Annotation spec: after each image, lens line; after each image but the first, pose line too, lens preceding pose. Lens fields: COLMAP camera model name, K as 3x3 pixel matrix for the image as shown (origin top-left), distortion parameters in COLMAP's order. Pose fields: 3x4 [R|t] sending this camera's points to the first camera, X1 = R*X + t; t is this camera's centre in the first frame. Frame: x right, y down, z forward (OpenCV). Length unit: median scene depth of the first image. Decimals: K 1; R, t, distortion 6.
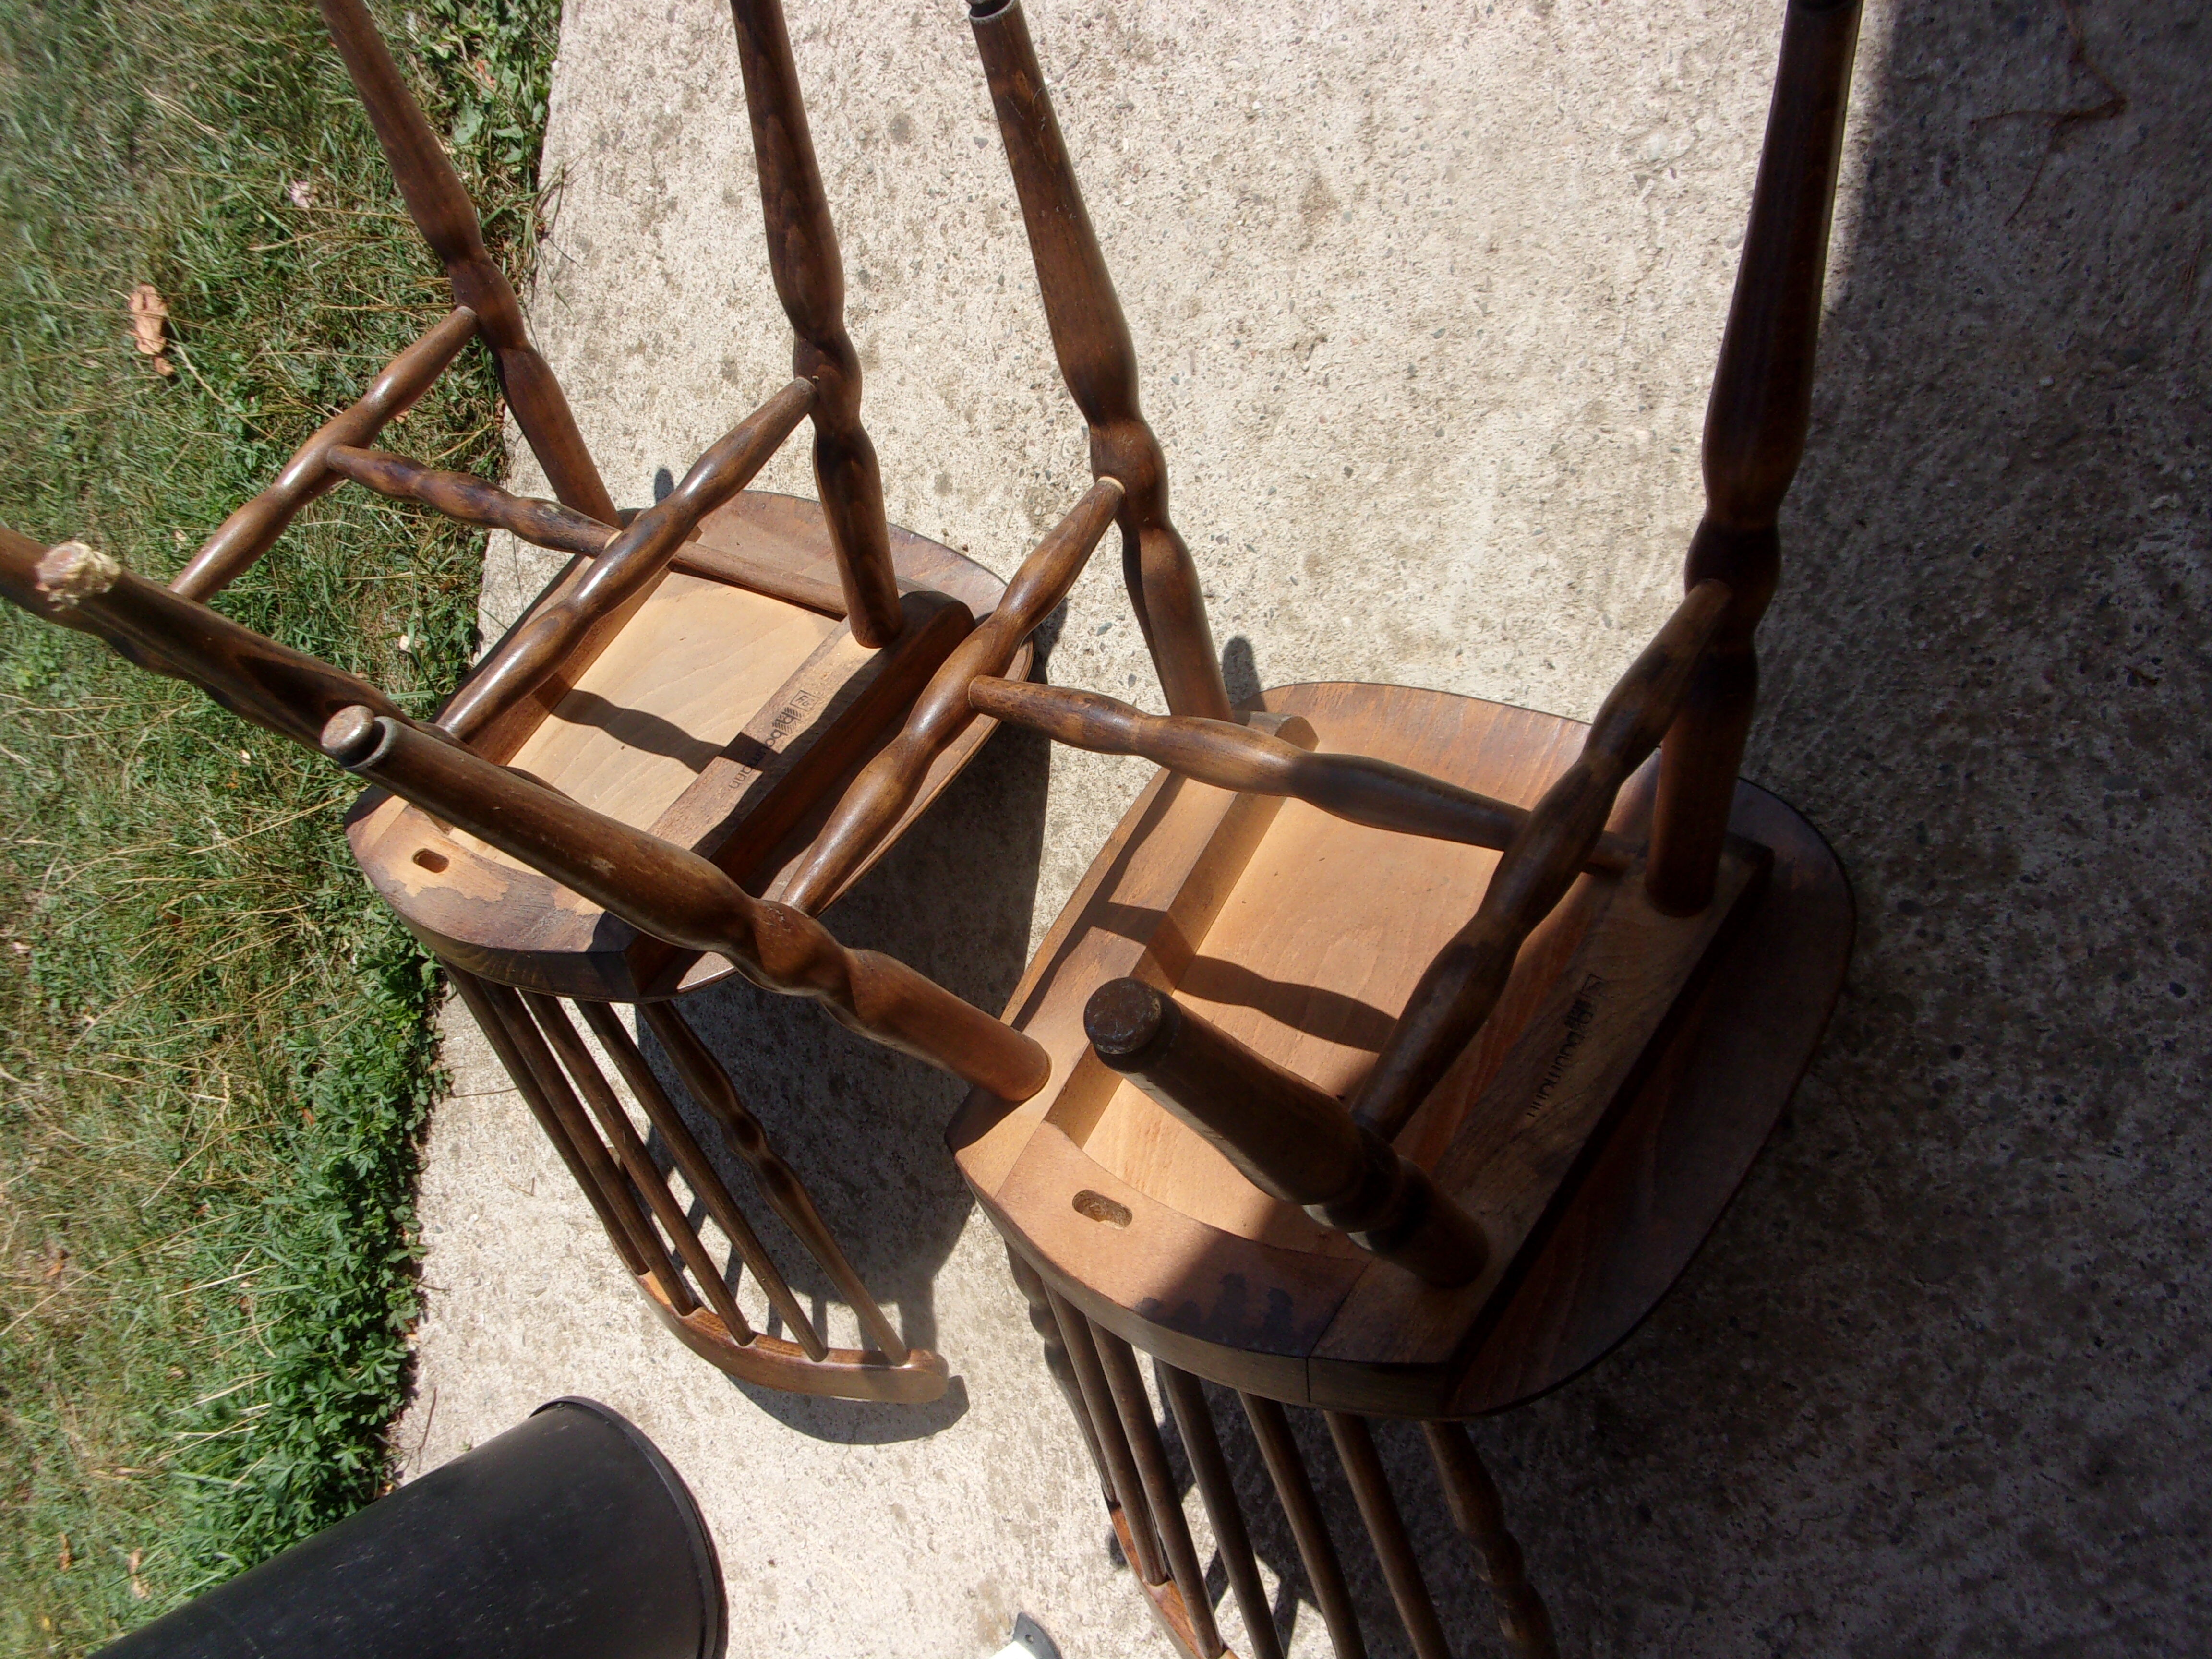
lens RADIAL K [[1846.6, 0, 1082.6], [0, 1846.6, 826.6], [0, 0, 1]] dist [0.034257, -0.044436]
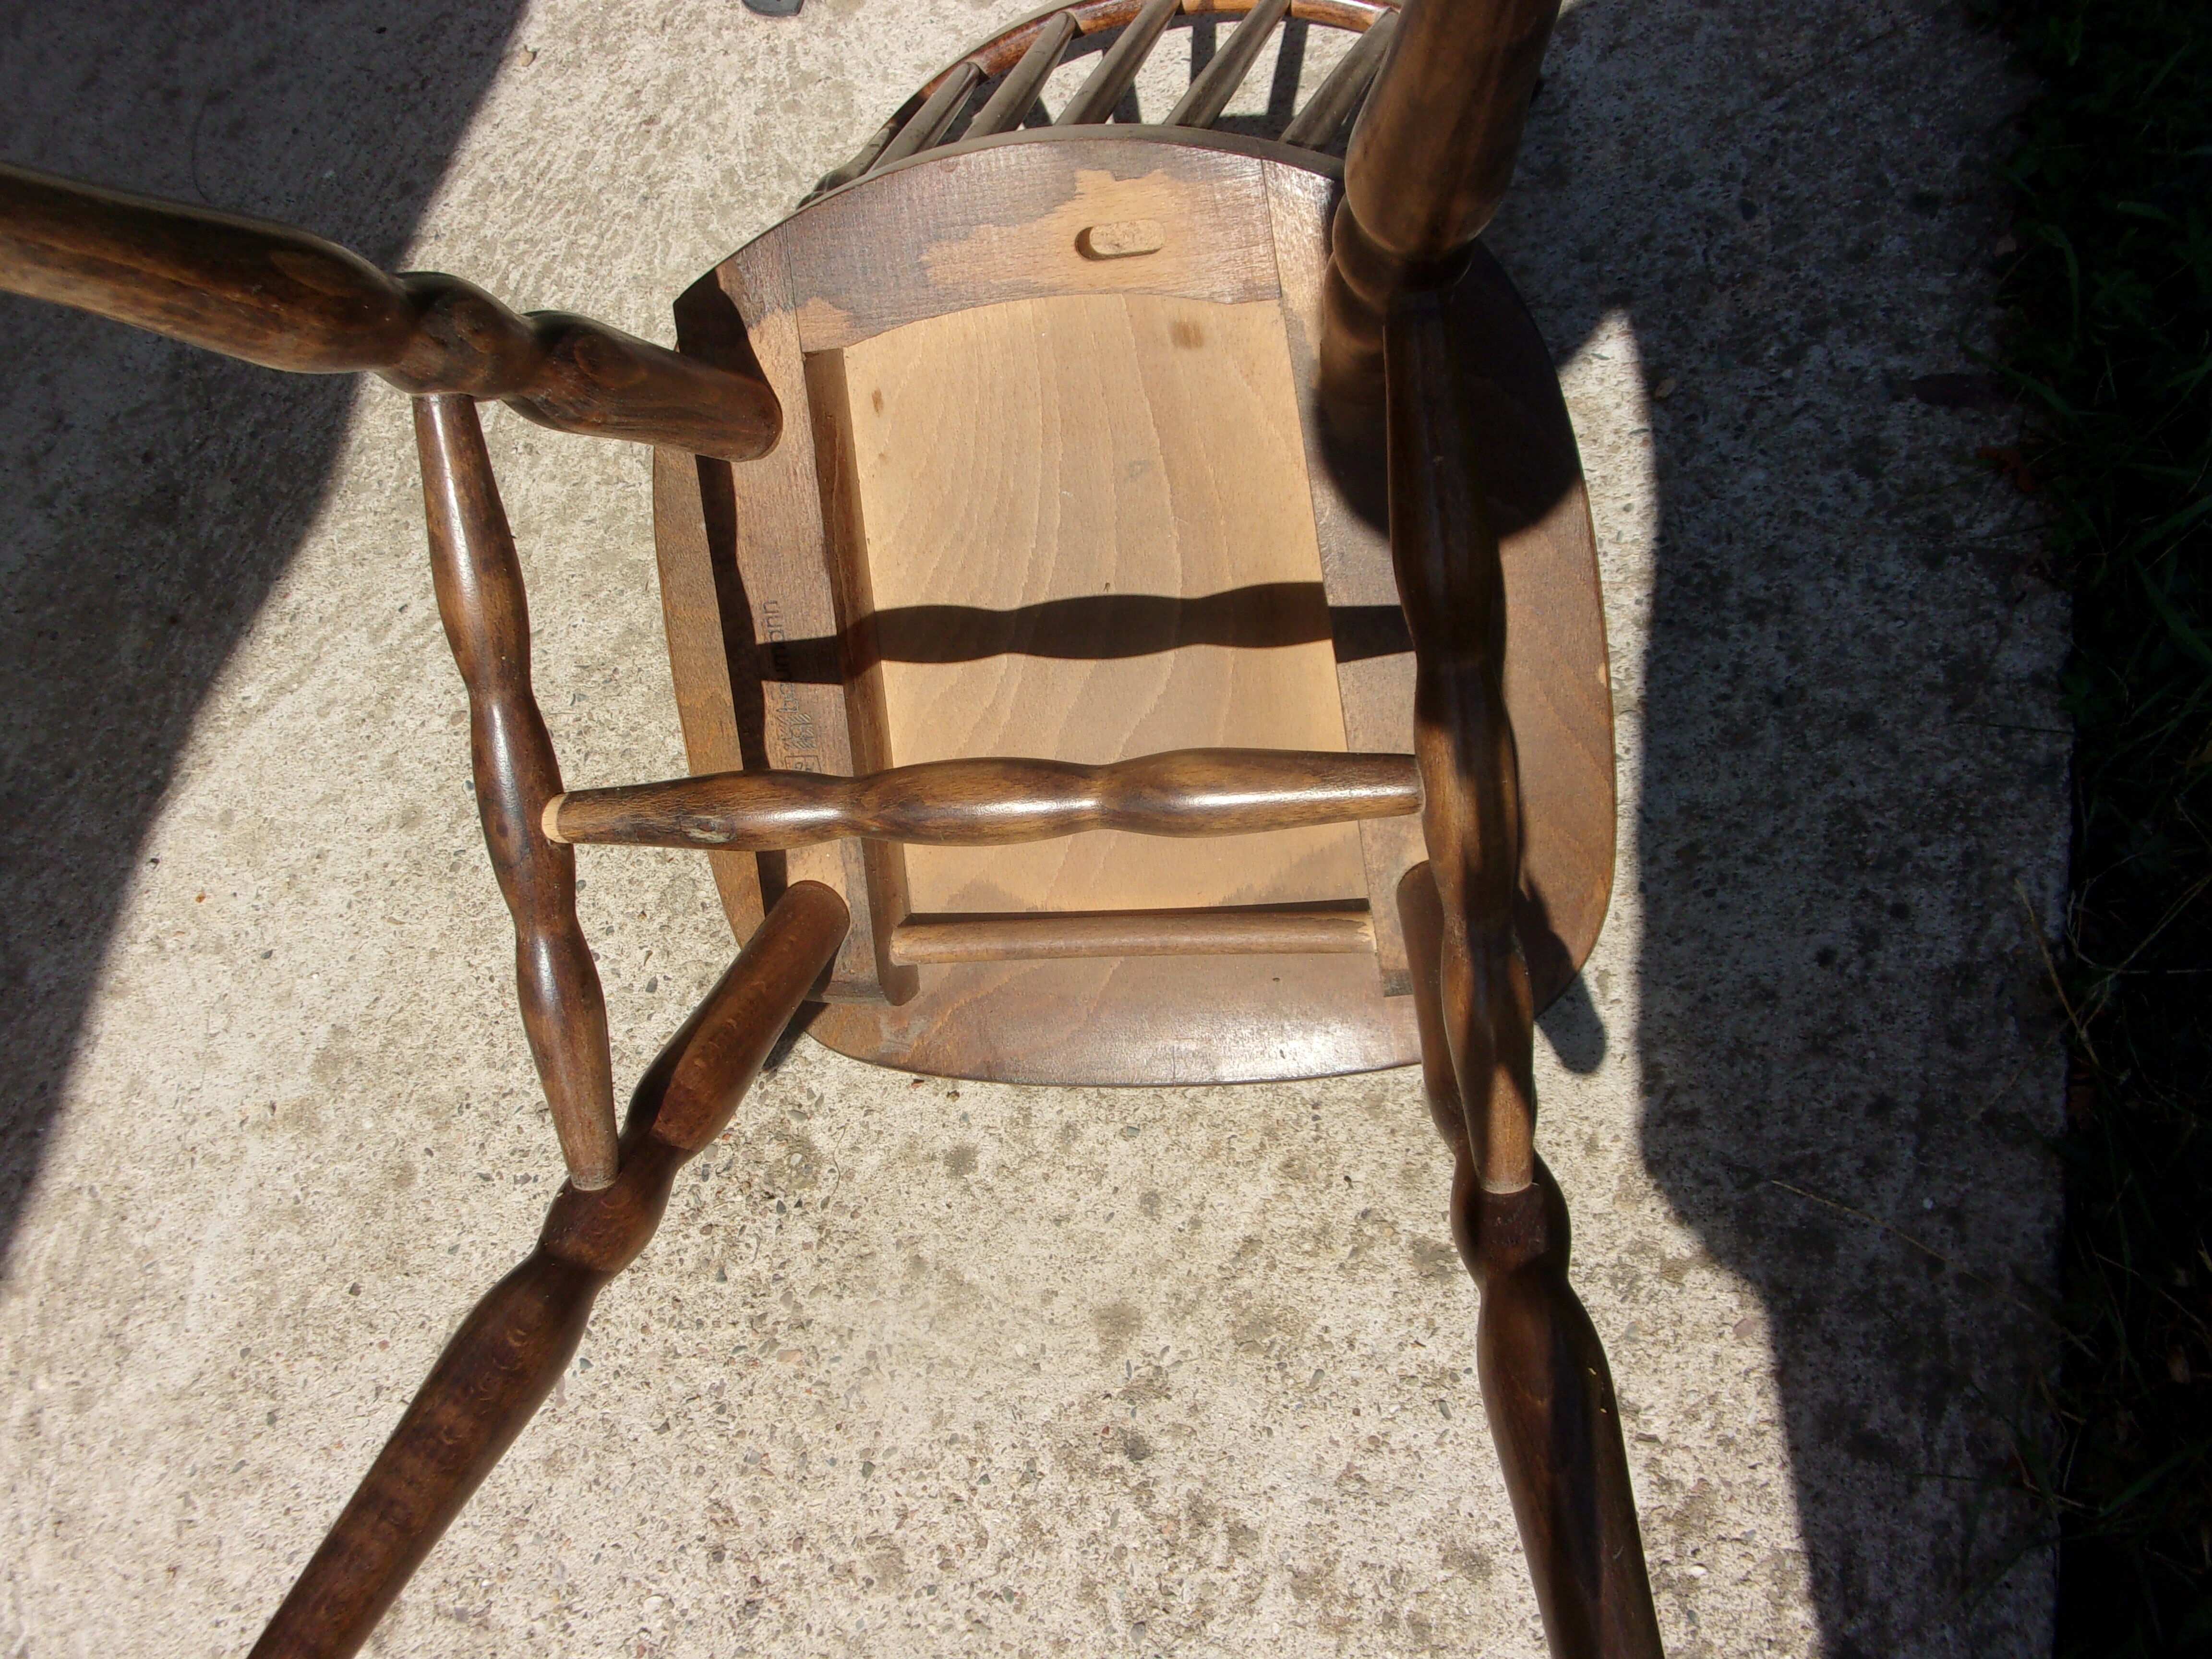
lens RADIAL K [[1846.6, 0, 1082.6], [0, 1846.6, 826.6], [0, 0, 1]] dist [0.034257, -0.044436]
pose [[-0.626276, 0.432939, 0.648338, -0.685972], [-0.247209, -0.898994, 0.361522, -0.379406], [0.739369, 0.066138, 0.670044, 0.646702]]
